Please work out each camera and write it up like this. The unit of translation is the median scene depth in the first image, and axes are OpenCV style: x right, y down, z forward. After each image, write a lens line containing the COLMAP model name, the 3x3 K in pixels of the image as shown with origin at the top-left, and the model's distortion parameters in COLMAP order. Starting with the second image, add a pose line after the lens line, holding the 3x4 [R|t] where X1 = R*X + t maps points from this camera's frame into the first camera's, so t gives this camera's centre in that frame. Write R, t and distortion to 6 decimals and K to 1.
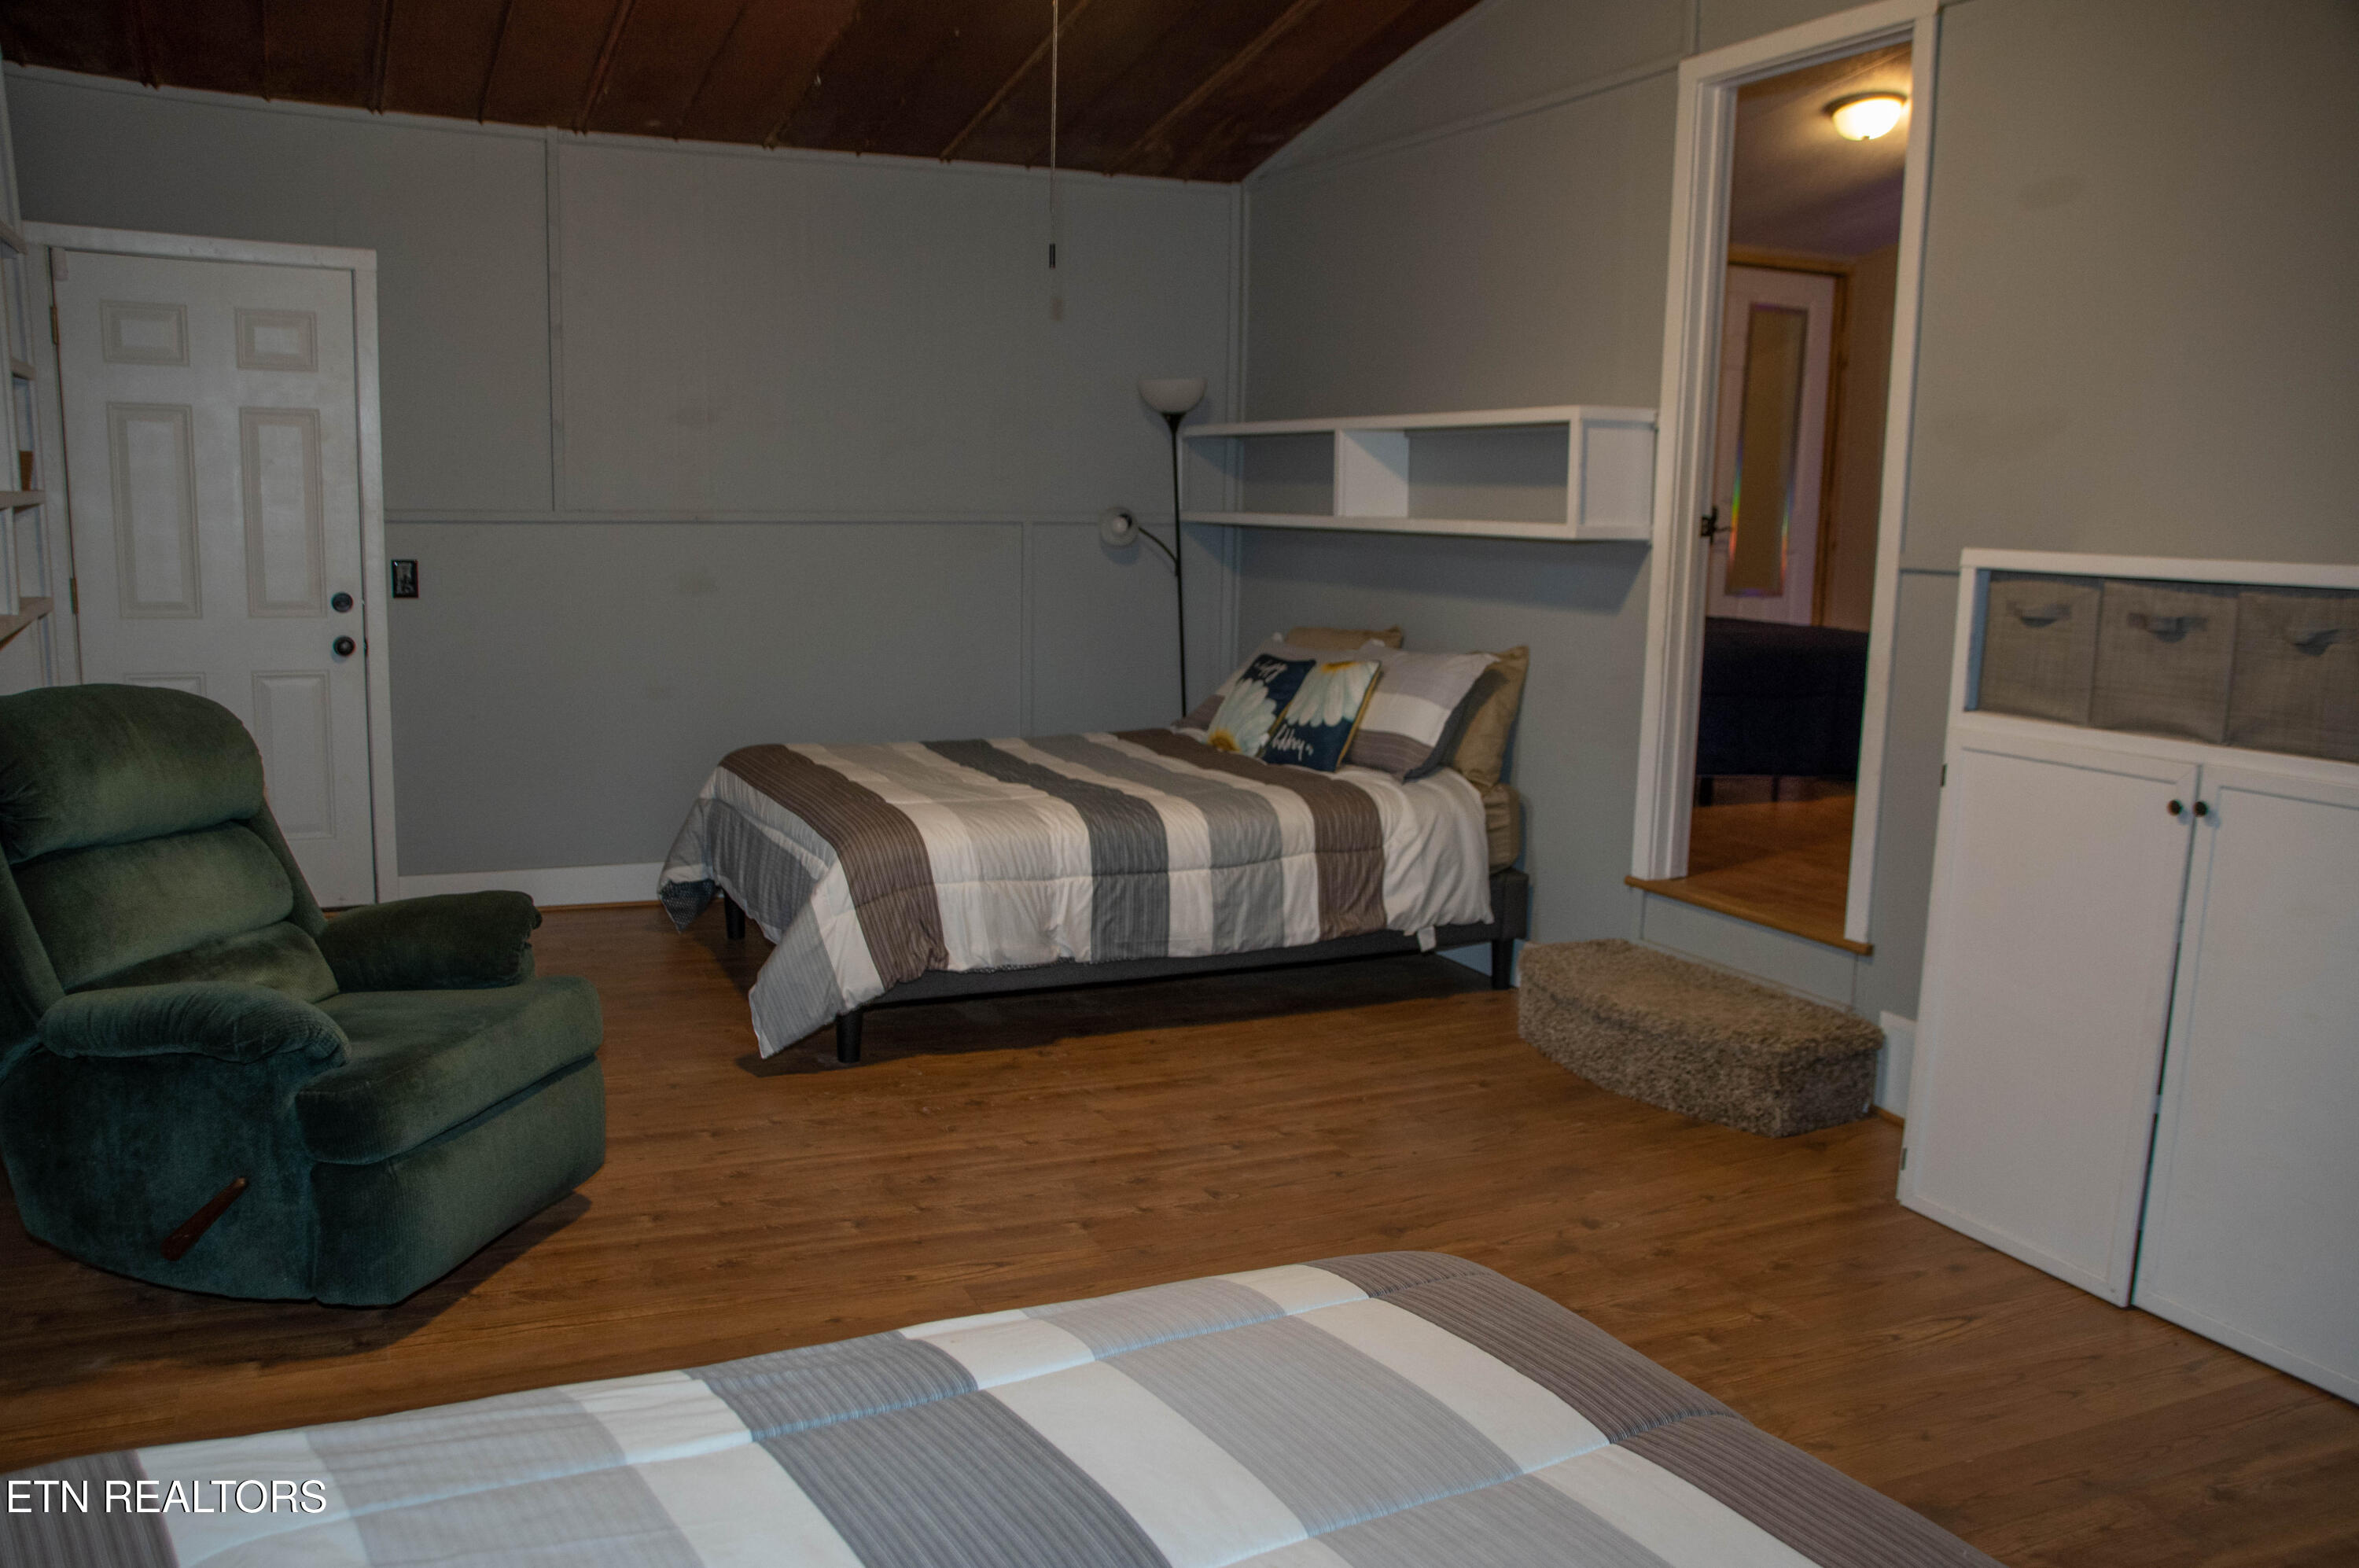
lens RADIAL K [[1883.8, 0, 1186.1], [0, 1883.8, 794.3], [0, 0, 1]] dist [-0.143000, 0.178606]
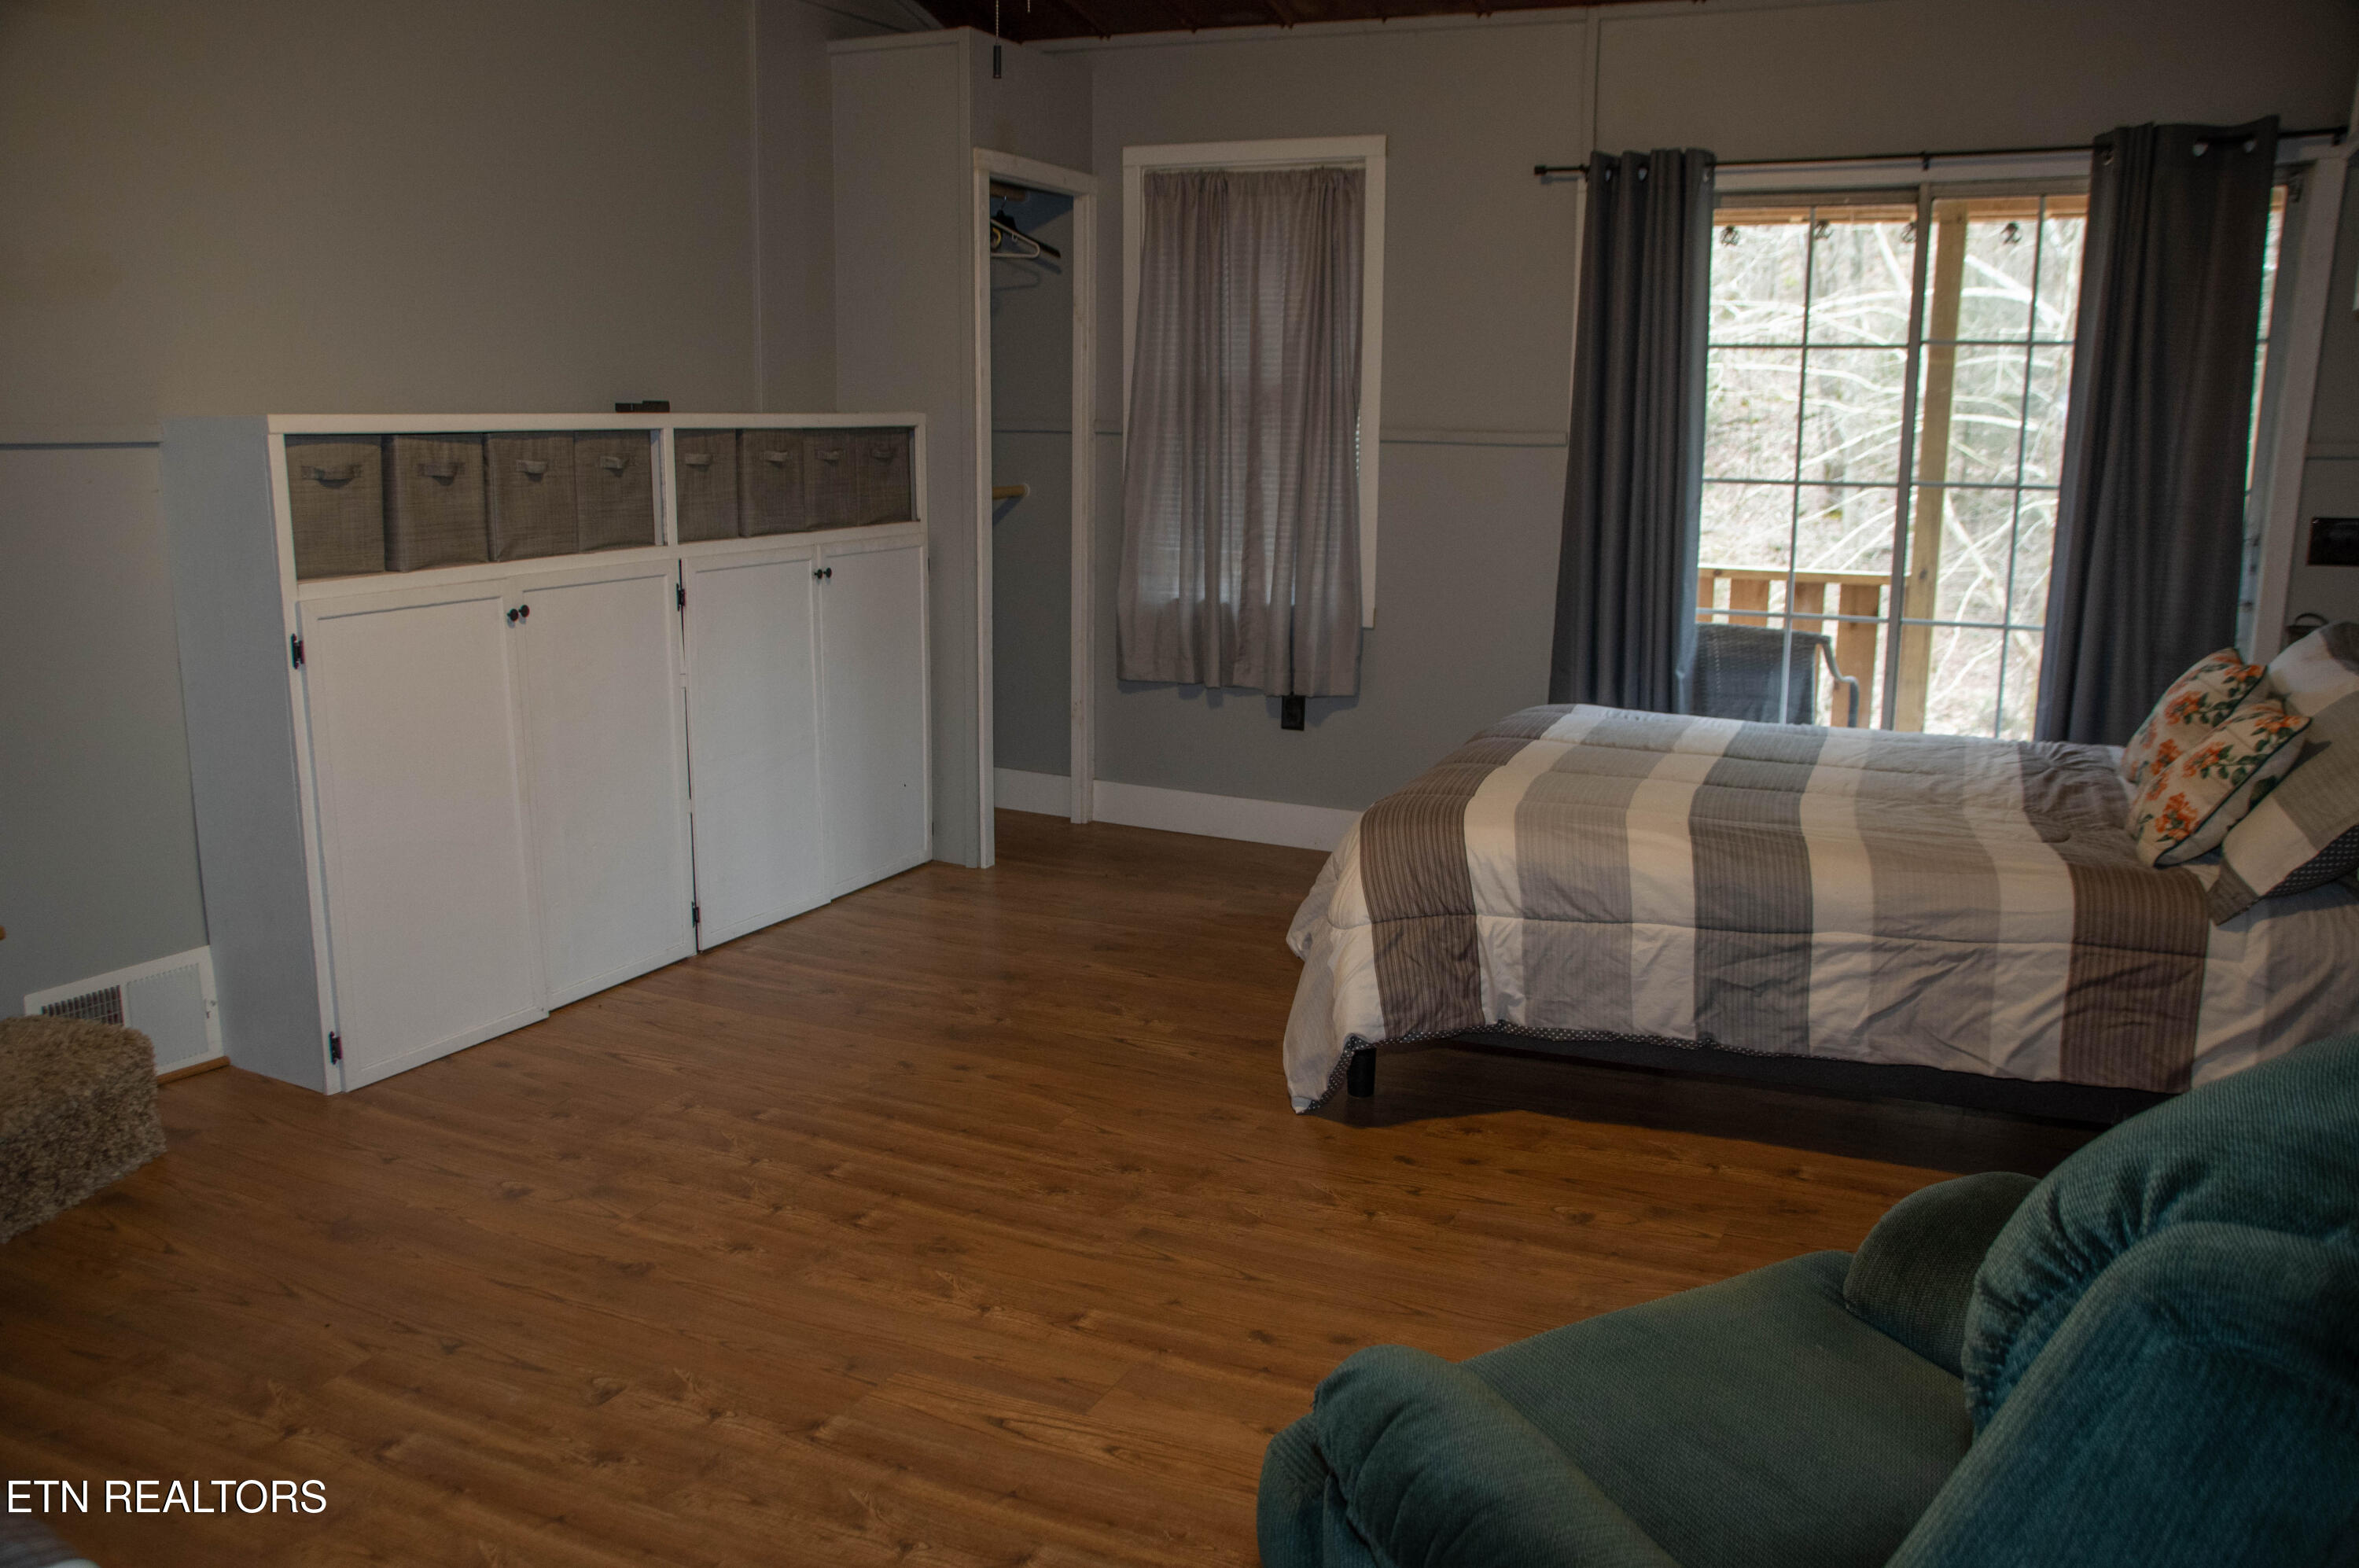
lens RADIAL K [[1883.8, 0, 1186.1], [0, 1883.8, 794.3], [0, 0, 1]] dist [-0.143000, 0.178606]
pose [[-0.638155, -0.186740, 0.746918, -0.629823], [0.092150, 0.944639, 0.314904, -0.204551], [-0.764374, 0.269786, -0.585618, 1.256309]]
